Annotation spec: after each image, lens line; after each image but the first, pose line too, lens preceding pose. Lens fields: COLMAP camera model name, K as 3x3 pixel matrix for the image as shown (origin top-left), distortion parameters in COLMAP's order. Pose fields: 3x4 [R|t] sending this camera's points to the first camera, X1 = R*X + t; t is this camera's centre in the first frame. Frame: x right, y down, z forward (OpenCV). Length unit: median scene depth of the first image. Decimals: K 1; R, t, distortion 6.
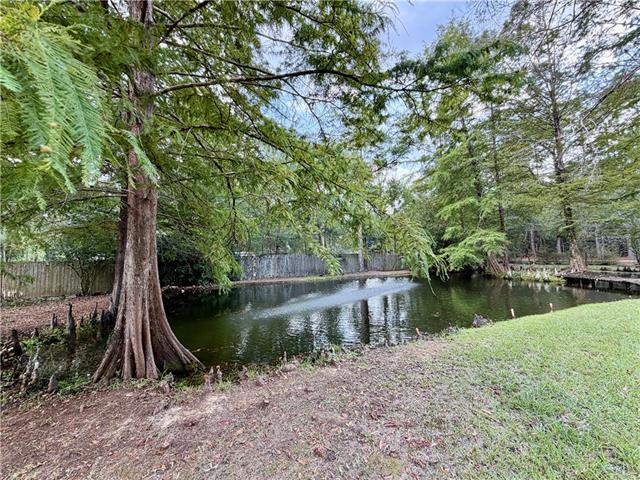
lens RADIAL K [[257.5, 0, 319.2], [0, 257.5, 240.8], [0, 0, 1]] dist [-0.002224, -0.000230]
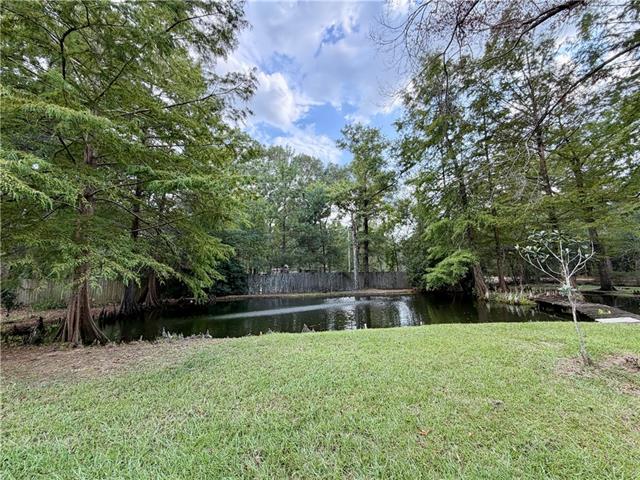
lens RADIAL K [[257.5, 0, 321.3], [0, 257.5, 240.0], [0, 0, 1]] dist [-0.002224, -0.000230]
pose [[0.973293, -0.021155, -0.228587, 0.356177], [0.006666, 0.997930, -0.063971, -0.023115], [0.229467, 0.060738, 0.971419, -0.109763]]
